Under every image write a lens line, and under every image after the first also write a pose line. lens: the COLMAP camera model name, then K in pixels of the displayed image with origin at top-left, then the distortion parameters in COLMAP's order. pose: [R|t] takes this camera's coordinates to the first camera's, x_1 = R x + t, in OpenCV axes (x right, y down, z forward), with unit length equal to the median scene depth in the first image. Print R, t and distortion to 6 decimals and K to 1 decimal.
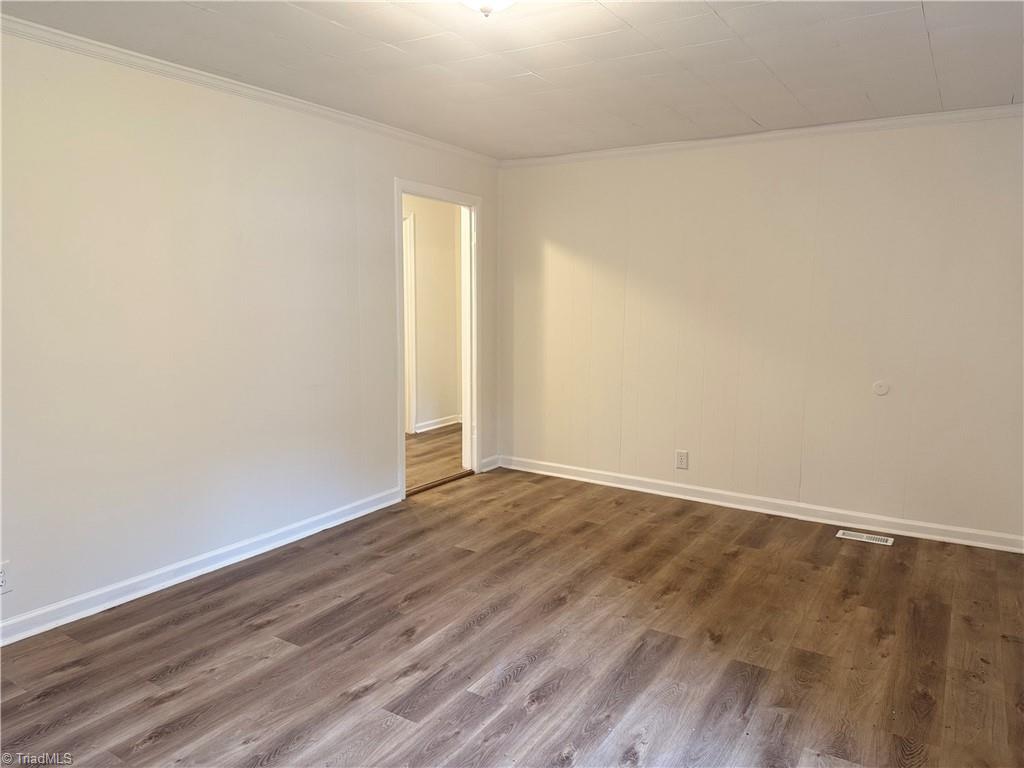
lens RADIAL K [[715.3, 0, 510.9], [0, 715.3, 385.4], [0, 0, 1]] dist [0.048649, -0.068745]
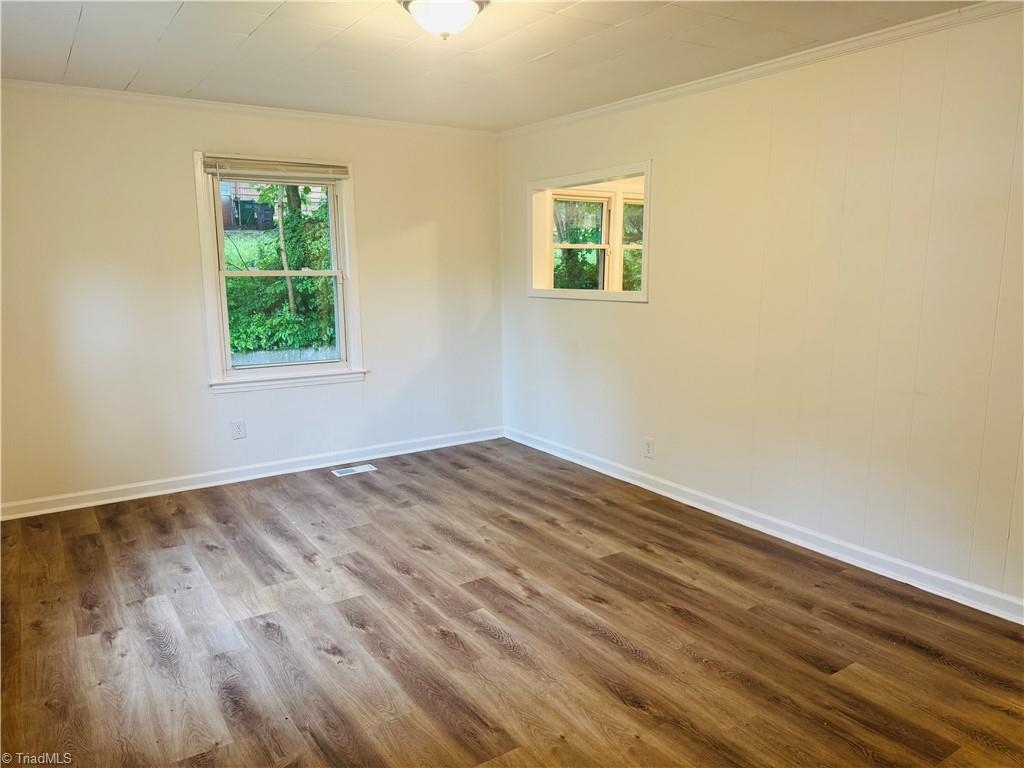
lens RADIAL K [[715.3, 0, 509.5], [0, 715.3, 386.9], [0, 0, 1]] dist [0.048649, -0.068745]
pose [[-0.398943, 0.150828, -0.904486, 0.822656], [-0.124806, 0.968269, 0.216512, -0.166241], [0.908442, 0.199262, -0.367460, 1.236235]]
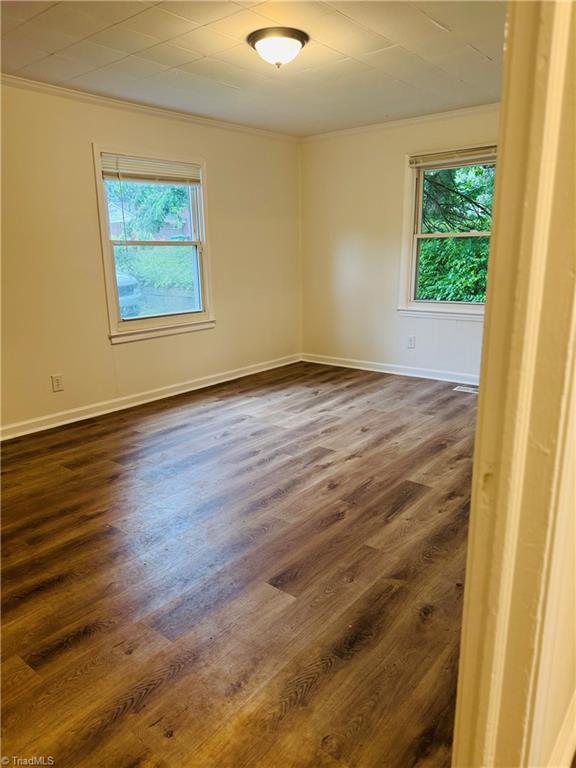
lens RADIAL K [[536.5, 0, 280.8], [0, 536.5, 390.2], [0, 0, 1]] dist [0.048649, -0.068745]
pose [[-0.992636, -0.024748, 0.118578, -0.164550], [0.022689, 0.923598, 0.382690, -0.208102], [-0.118990, 0.382562, -0.916236, 1.904859]]
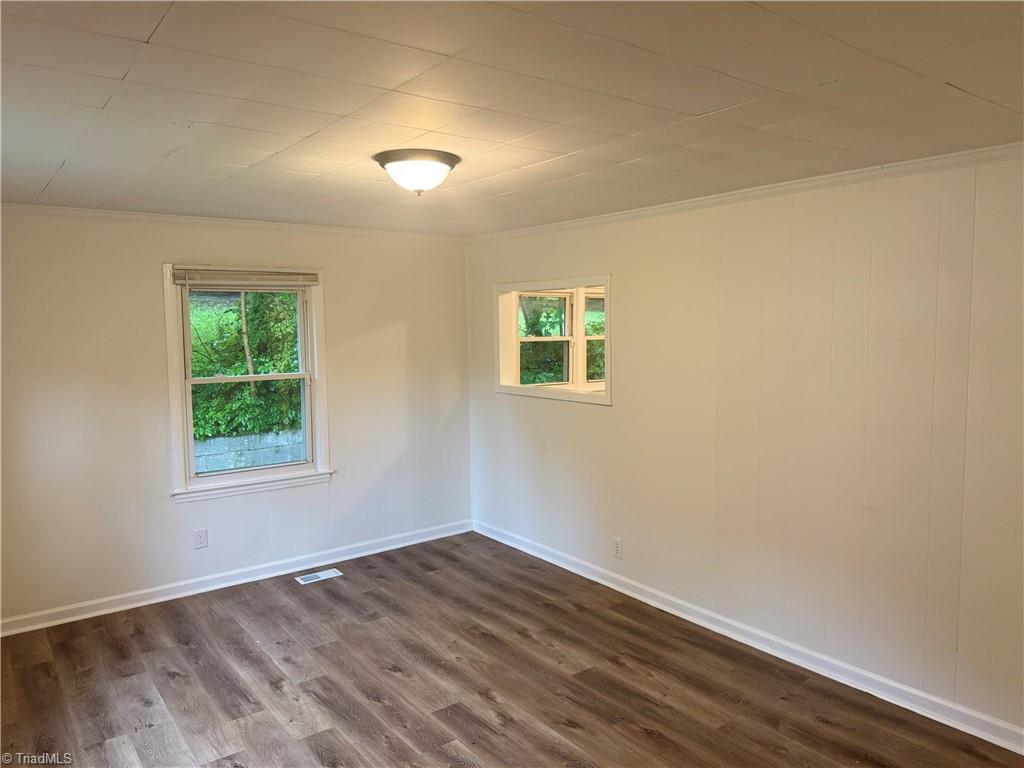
lens RADIAL K [[733.0, 0, 523.8], [0, 733.0, 373.8], [0, 0, 1]] dist [0.002432, -0.011212]
pose [[-0.333964, 0.066010, -0.940272, 0.866651], [-0.123990, 0.985800, 0.113245, -0.273752], [0.934395, 0.154404, -0.321037, 1.229664]]
